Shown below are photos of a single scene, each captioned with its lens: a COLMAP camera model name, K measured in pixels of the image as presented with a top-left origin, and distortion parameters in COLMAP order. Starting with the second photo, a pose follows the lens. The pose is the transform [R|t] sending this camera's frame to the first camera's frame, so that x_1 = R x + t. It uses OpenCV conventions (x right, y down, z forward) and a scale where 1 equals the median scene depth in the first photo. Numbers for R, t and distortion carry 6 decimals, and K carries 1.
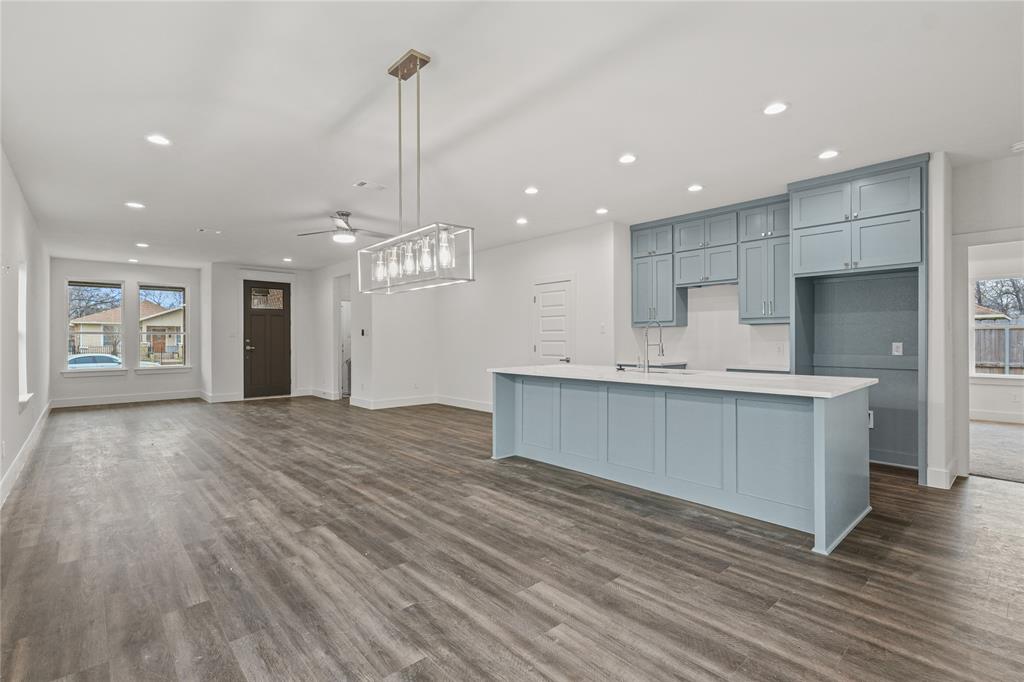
lens RADIAL K [[473.2, 0, 512.0], [0, 473.2, 342.6], [0, 0, 1]] dist [0.002355, -0.000415]
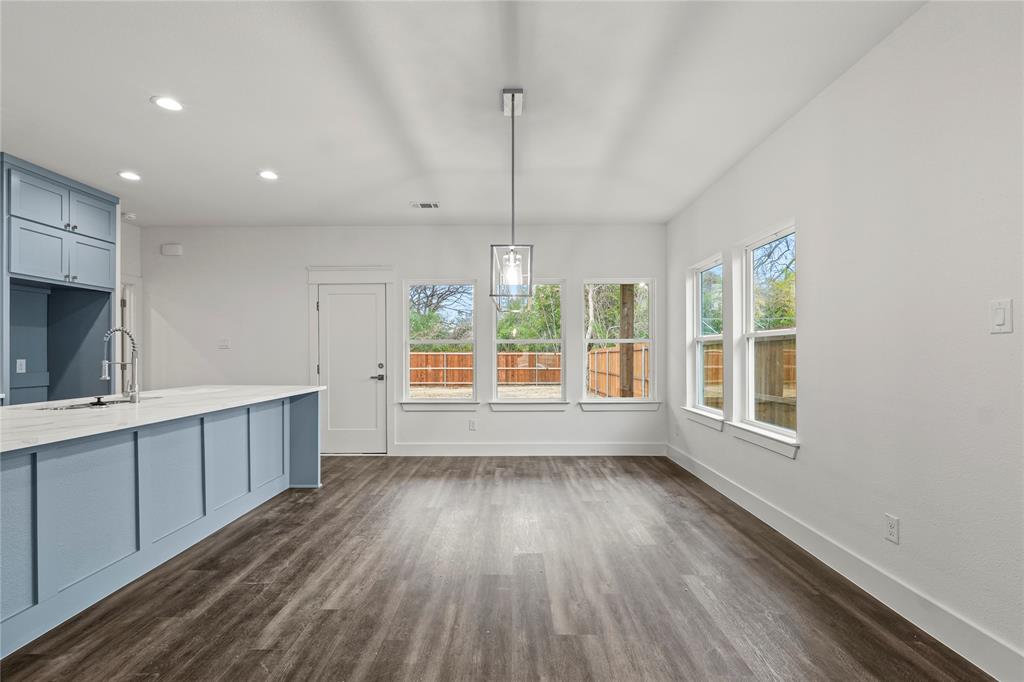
lens RADIAL K [[473.2, 0, 506.9], [0, 473.2, 354.5], [0, 0, 1]] dist [0.002355, -0.000415]
pose [[-0.733789, 0.004412, 0.679363, -0.581948], [0.011859, 0.999910, 0.006315, -0.004905], [-0.679274, 0.012690, -0.733775, 1.109644]]
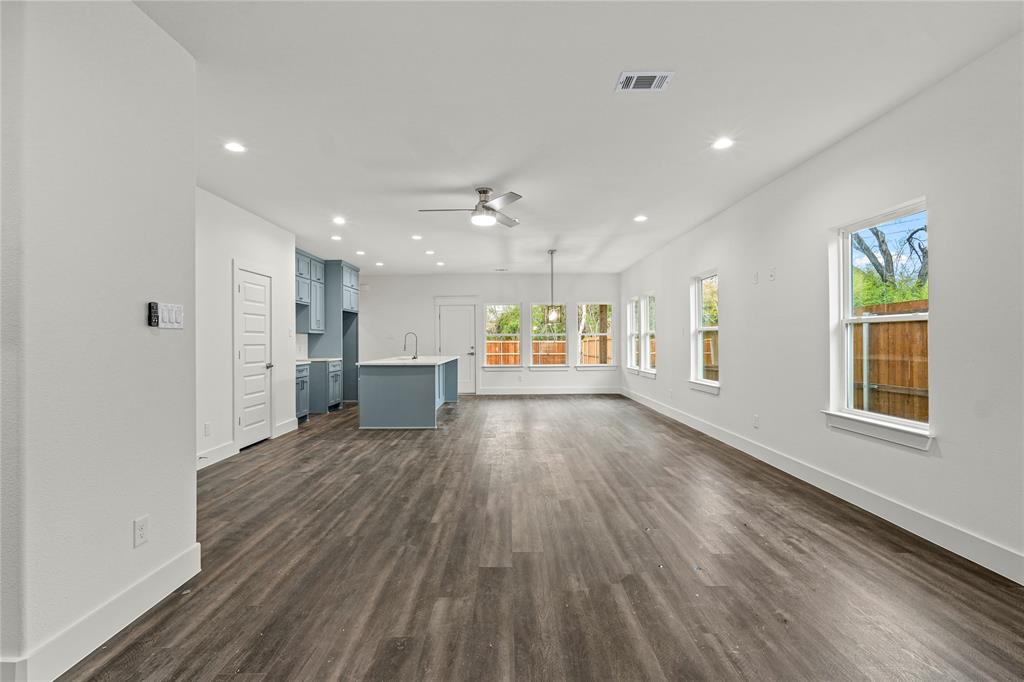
lens RADIAL K [[473.2, 0, 510.0], [0, 473.2, 337.7], [0, 0, 1]] dist [0.002355, -0.000415]
pose [[-0.745738, 0.014591, 0.666079, -1.271903], [0.015220, 0.999872, -0.004864, -0.007853], [-0.666065, 0.006511, -0.745865, 2.146029]]
